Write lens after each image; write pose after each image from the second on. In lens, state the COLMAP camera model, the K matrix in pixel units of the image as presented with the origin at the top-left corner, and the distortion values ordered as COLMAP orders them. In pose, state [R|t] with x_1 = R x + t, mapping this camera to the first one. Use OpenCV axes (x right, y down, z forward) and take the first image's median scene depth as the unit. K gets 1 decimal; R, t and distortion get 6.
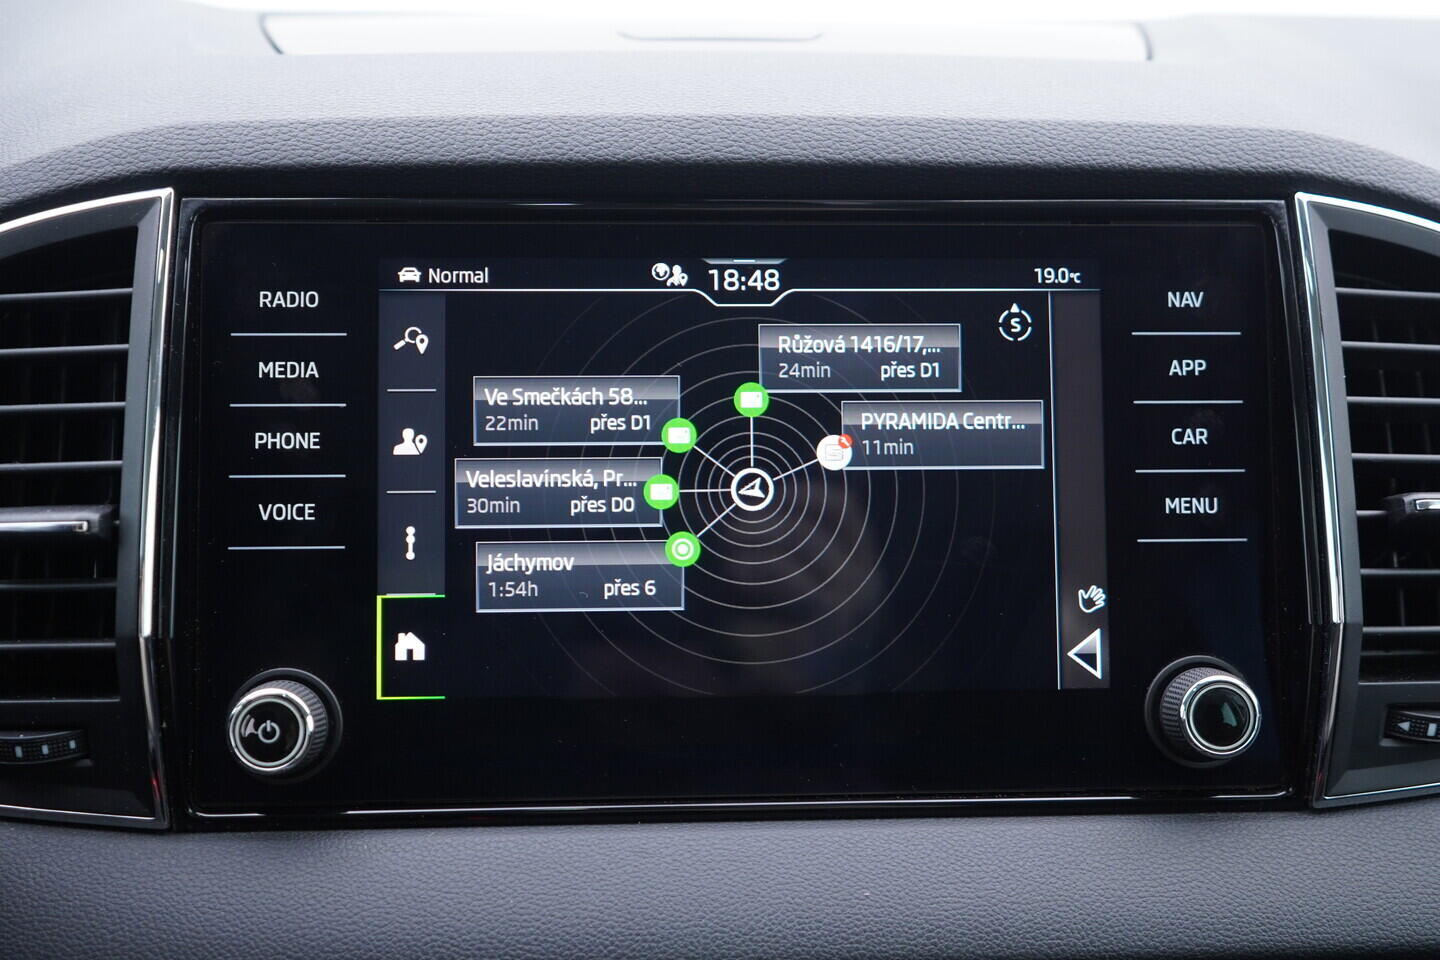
lens RADIAL K [[1475.4, 0, 720.0], [0, 1475.4, 480.0], [0, 0, 1]] dist [0.012841, 0.008623]
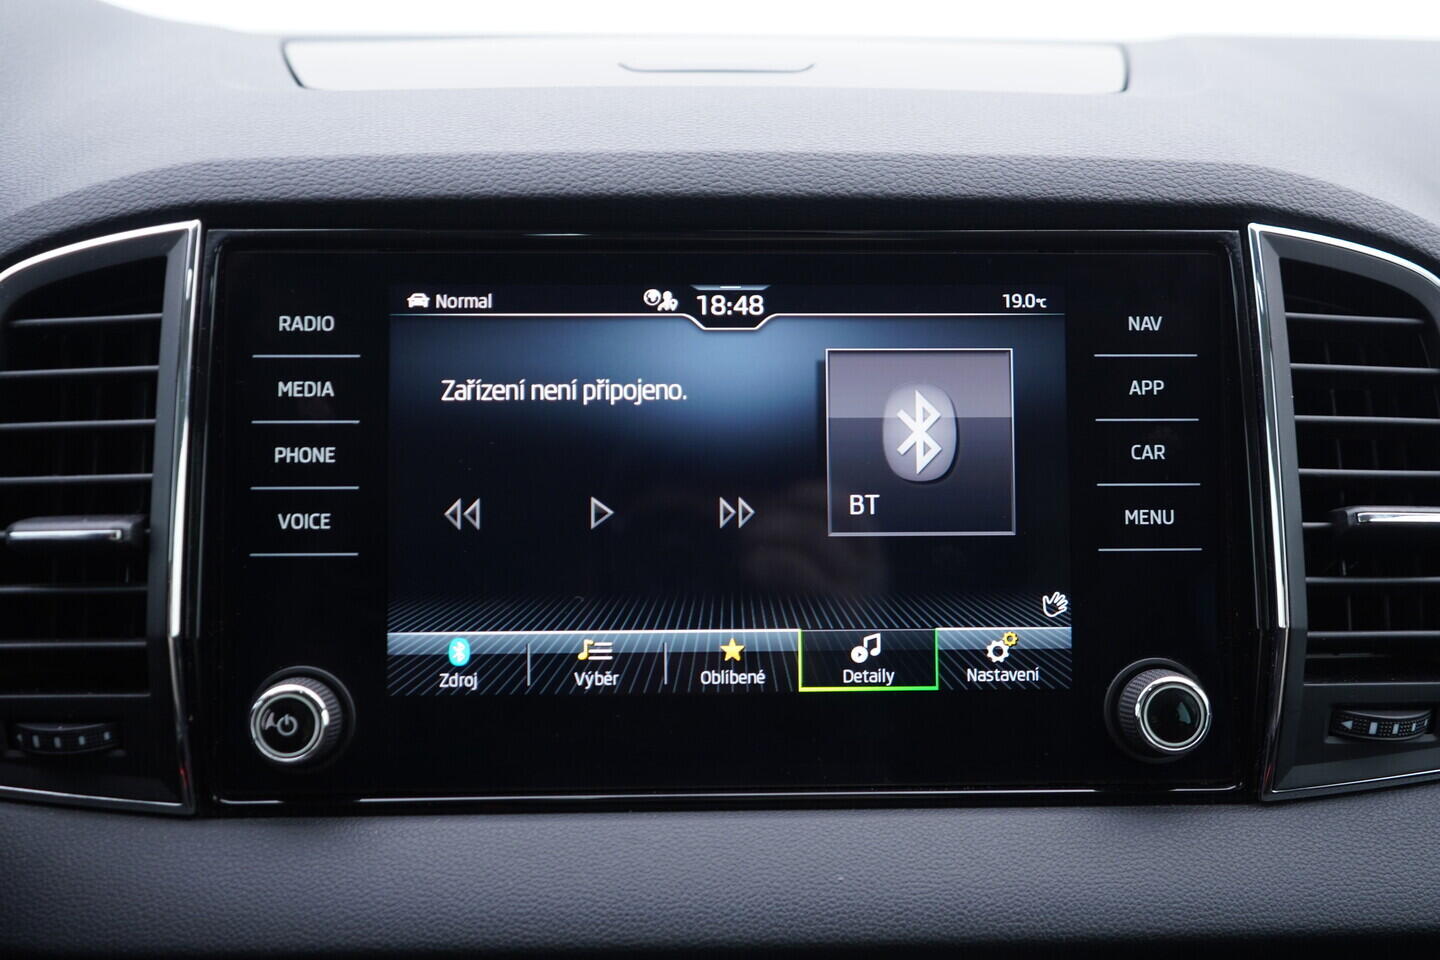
lens RADIAL K [[1475.4, 0, 720.0], [0, 1475.4, 480.0], [0, 0, 1]] dist [0.012841, 0.008623]
pose [[0.999888, 0.002324, -0.014797, 0.025661], [-0.002274, 0.999992, 0.003381, -0.012707], [0.014805, -0.003346, 0.999885, -0.072053]]
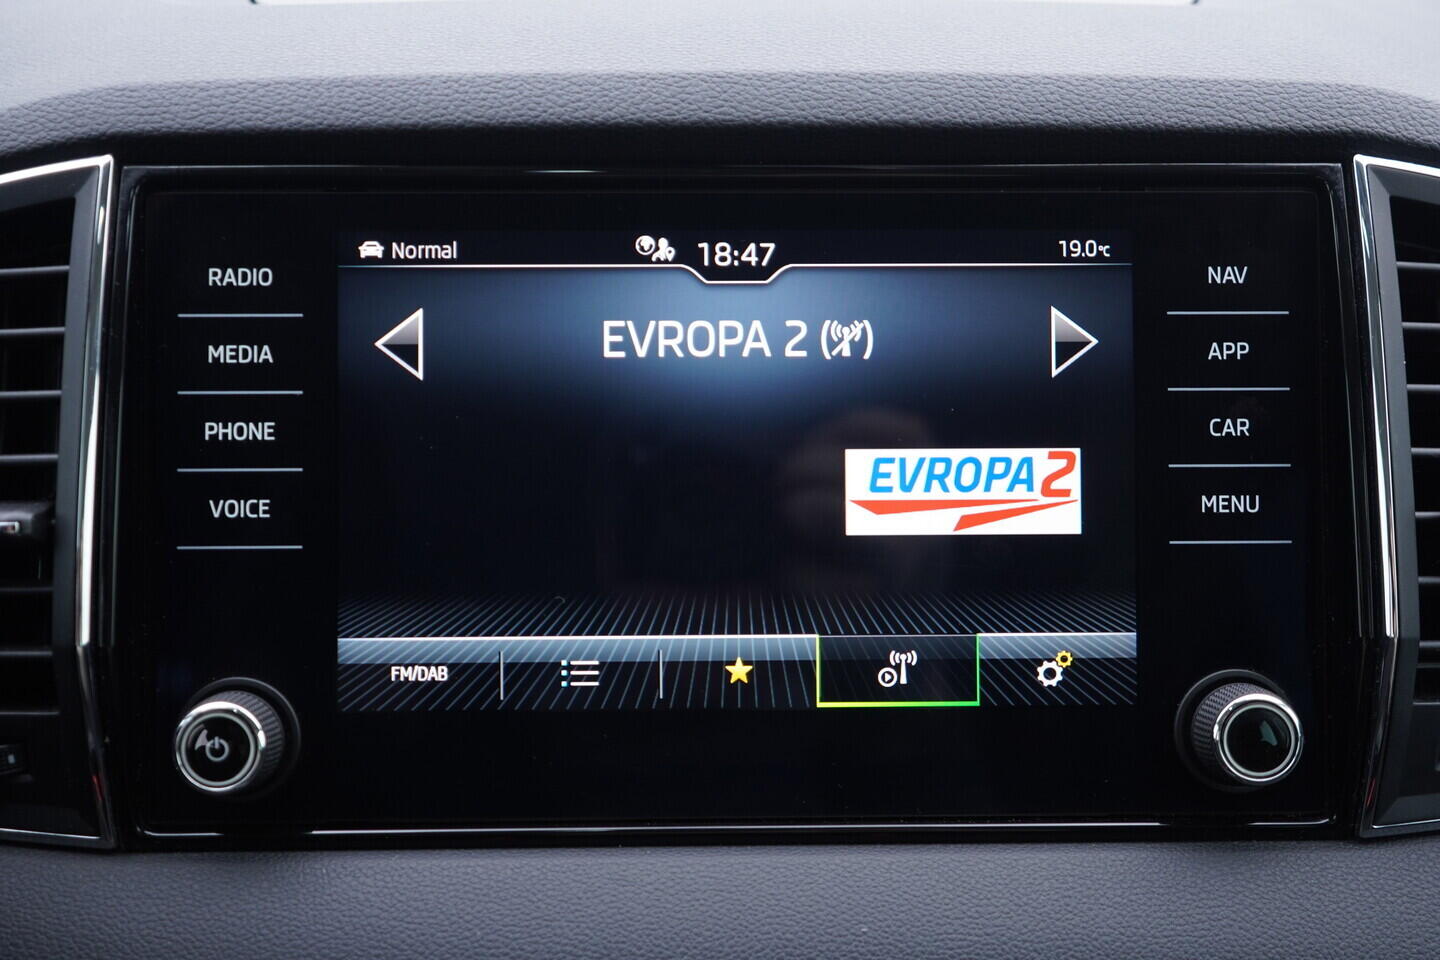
lens RADIAL K [[1475.4, 0, 720.0], [0, 1475.4, 480.0], [0, 0, 1]] dist [0.012841, 0.008623]
pose [[0.999435, 0.003597, -0.033421, 0.037735], [-0.002210, 0.999139, 0.041435, -0.035145], [0.033541, -0.041338, 0.998582, 0.087734]]
